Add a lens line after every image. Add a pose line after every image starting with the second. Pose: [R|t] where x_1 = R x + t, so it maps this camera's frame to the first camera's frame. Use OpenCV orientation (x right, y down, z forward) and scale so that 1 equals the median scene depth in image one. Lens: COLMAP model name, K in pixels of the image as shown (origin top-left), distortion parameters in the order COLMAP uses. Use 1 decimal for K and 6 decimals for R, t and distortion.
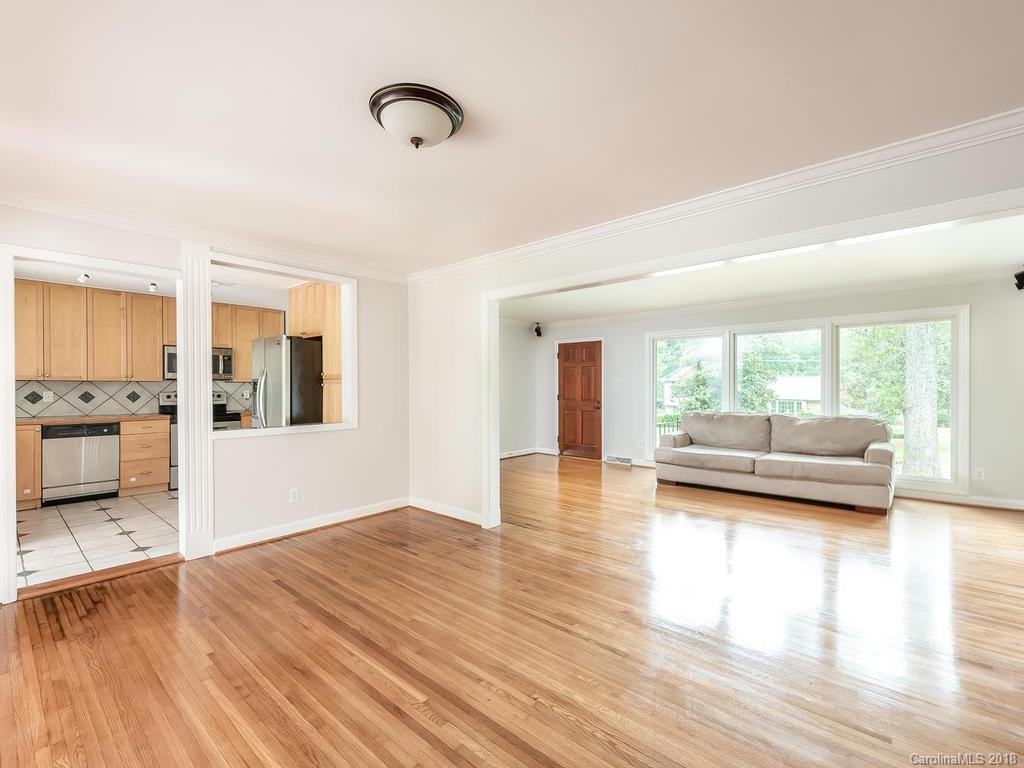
lens RADIAL K [[454.6, 0, 518.6], [0, 454.6, 387.8], [0, 0, 1]] dist [0.010489, -0.004334]
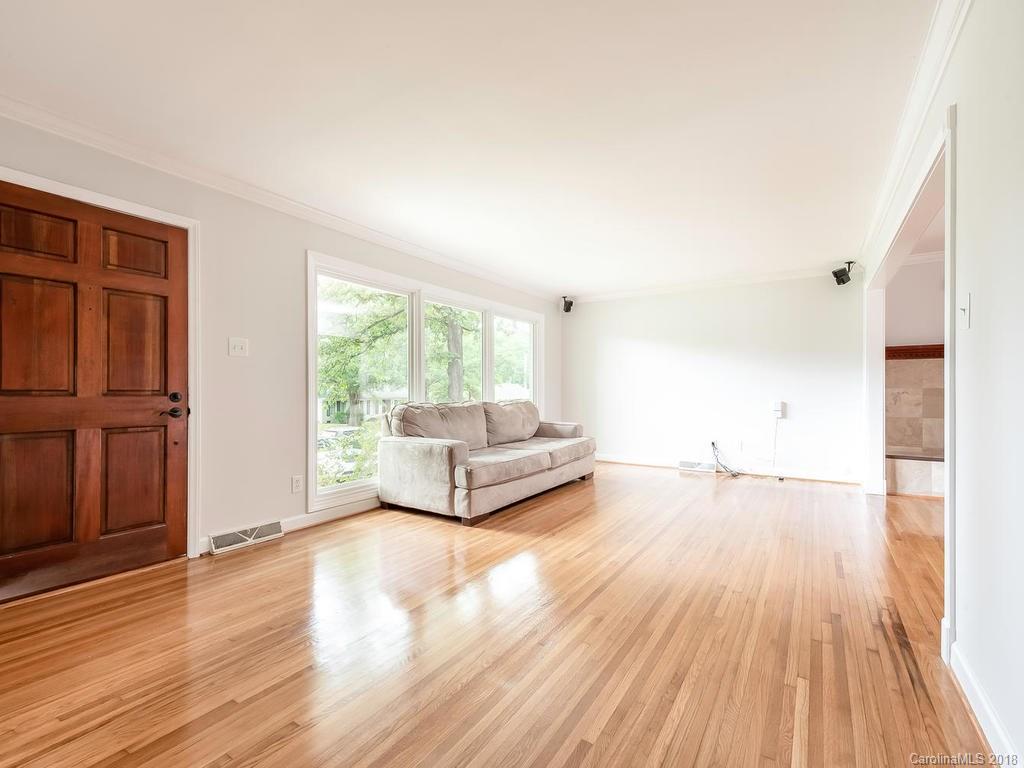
lens RADIAL K [[454.6, 0, 529.7], [0, 454.6, 392.1], [0, 0, 1]] dist [0.010489, -0.004334]
pose [[-0.146179, -0.001710, 0.989257, -0.308509], [0.005366, 0.999982, 0.002522, 0.038951], [-0.989244, 0.005677, -0.146167, 1.093602]]
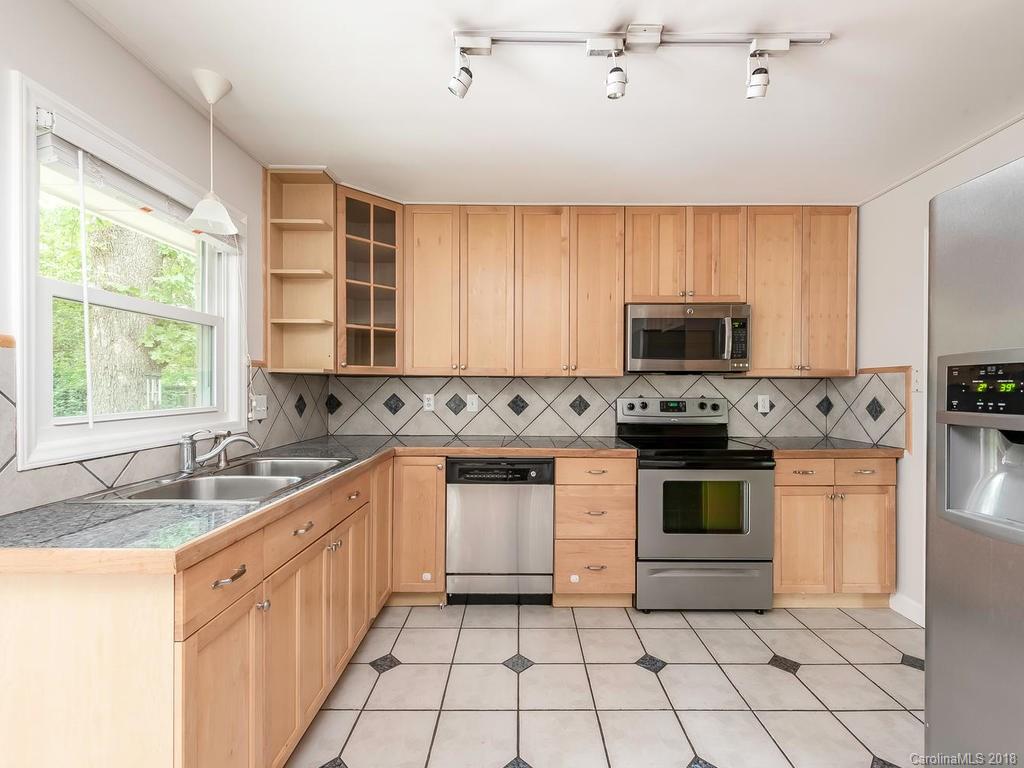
lens RADIAL K [[454.6, 0, 519.4], [0, 454.6, 390.0], [0, 0, 1]] dist [0.010489, -0.004334]
pose [[0.650474, 0.007803, -0.759489, -0.493413], [-0.006371, 0.999968, 0.004817, -0.001358], [0.759502, 0.001706, 0.650503, 0.612790]]
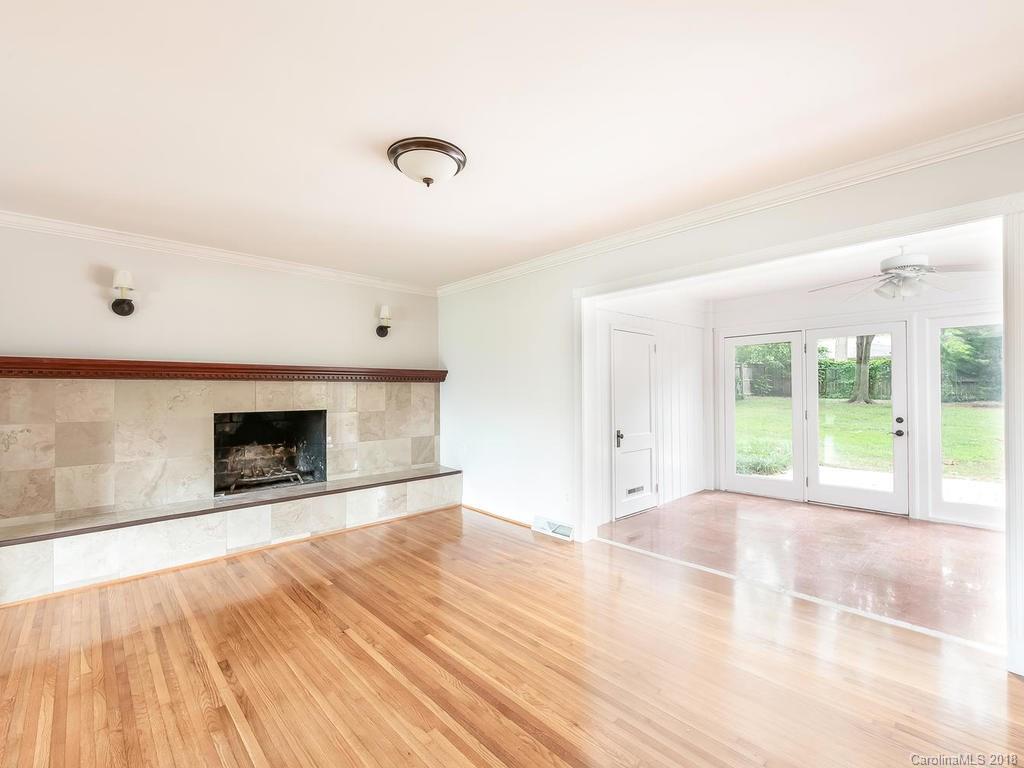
lens RADIAL K [[454.6, 0, 510.9], [0, 454.6, 389.1], [0, 0, 1]] dist [0.010489, -0.004334]
pose [[-0.994582, 0.008425, 0.103612, -0.192546], [0.008103, 0.999961, -0.003530, 0.002506], [-0.103638, -0.002671, -0.994612, 0.748284]]
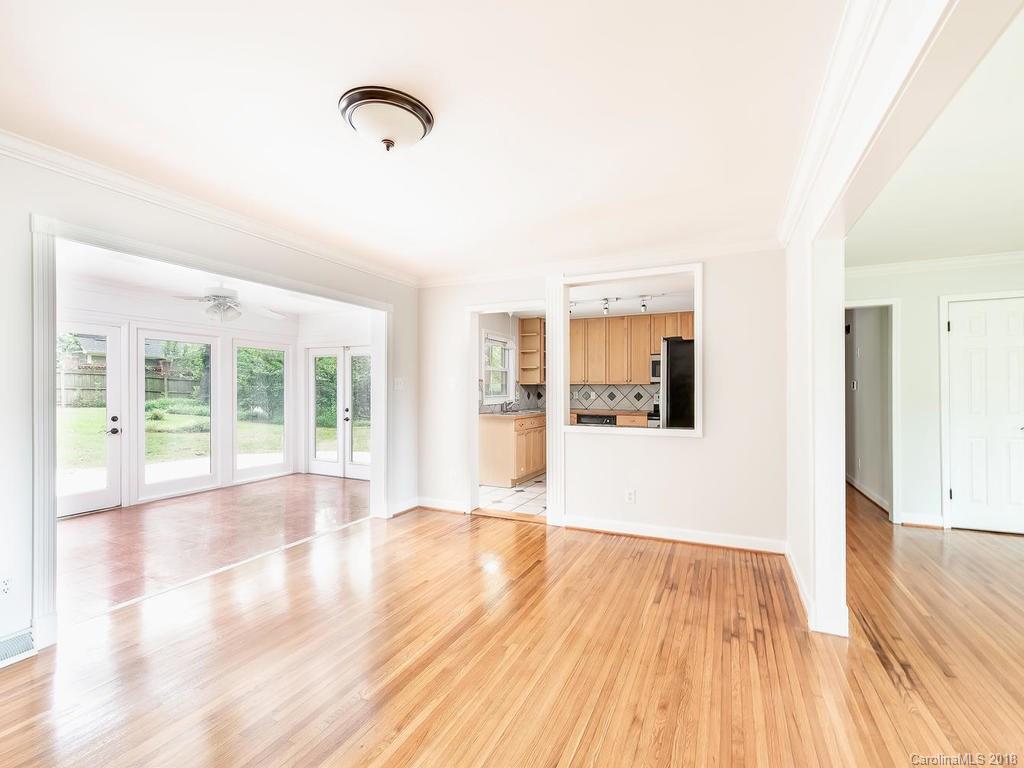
lens RADIAL K [[454.6, 0, 527.0], [0, 454.6, 389.7], [0, 0, 1]] dist [0.010489, -0.004334]
pose [[0.291743, 0.001910, -0.956495, 0.286976], [-0.004247, 0.999991, 0.000702, 0.000657], [0.956487, 0.003857, 0.291749, 0.349214]]
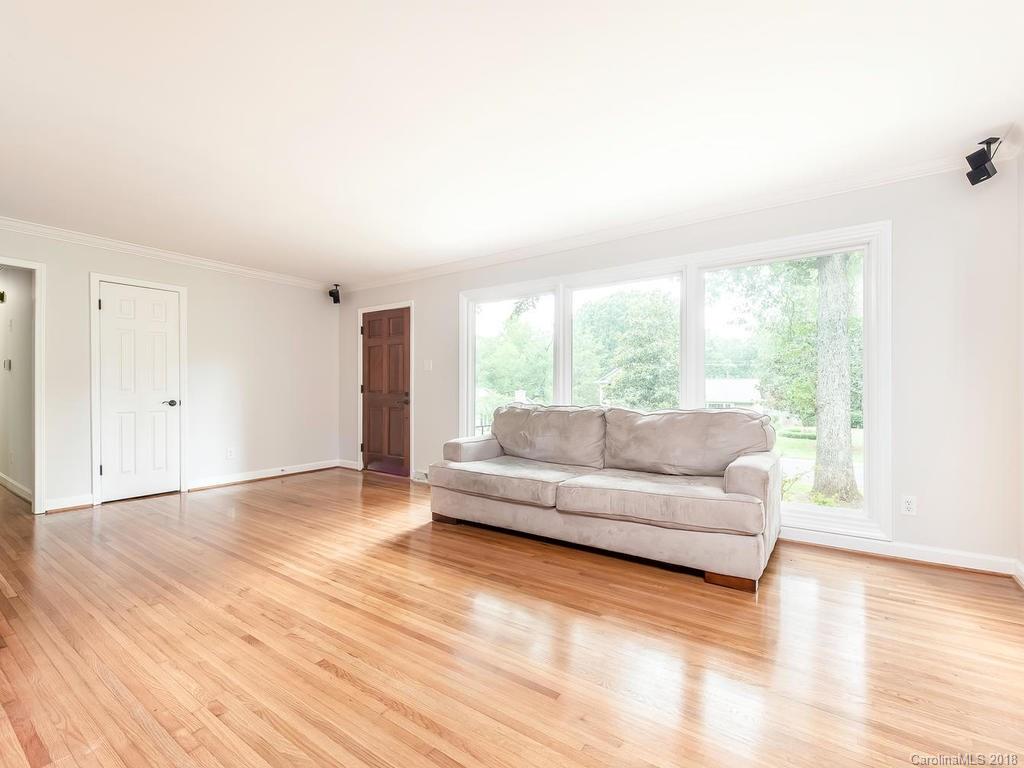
lens RADIAL K [[454.6, 0, 517.2], [0, 454.6, 389.3], [0, 0, 1]] dist [0.010489, -0.004334]
pose [[0.994305, 0.003646, 0.106514, 0.380198], [-0.003167, 0.999984, -0.004669, 0.036752], [-0.106529, 0.004305, 0.994300, 0.402026]]
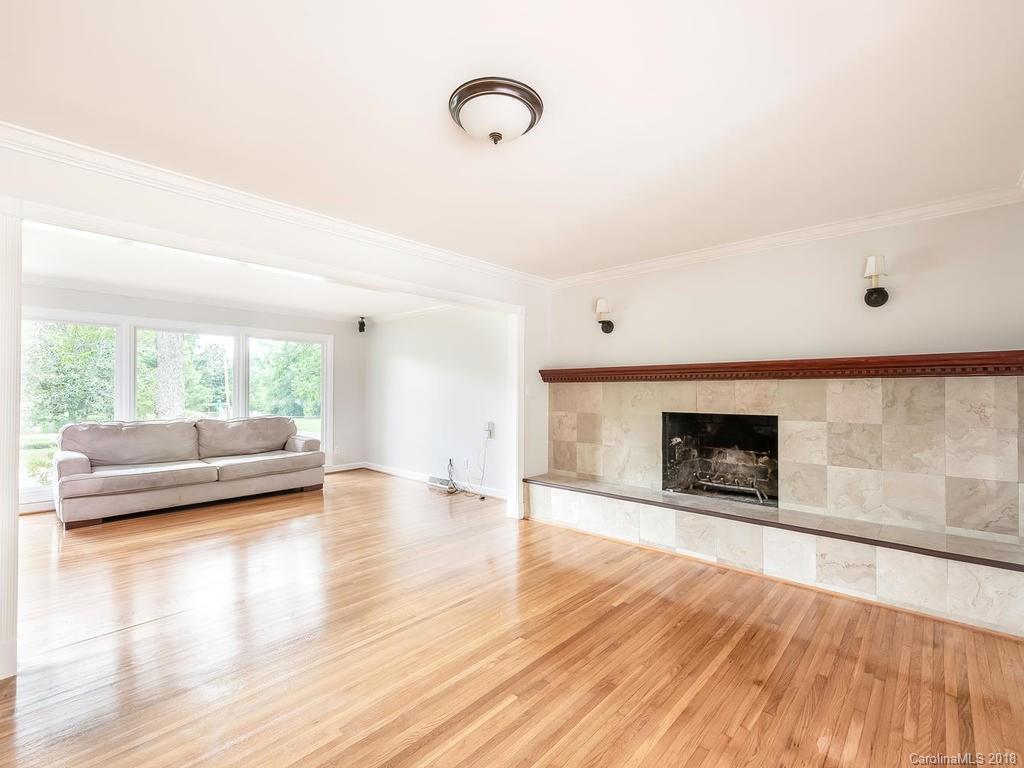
lens RADIAL K [[454.6, 0, 529.3], [0, 454.6, 390.4], [0, 0, 1]] dist [0.010489, -0.004334]
pose [[0.007968, 0.006865, 0.999945, -0.411269], [-0.001141, 0.999976, -0.006857, 0.003221], [-0.999968, -0.001087, 0.007975, 0.322356]]
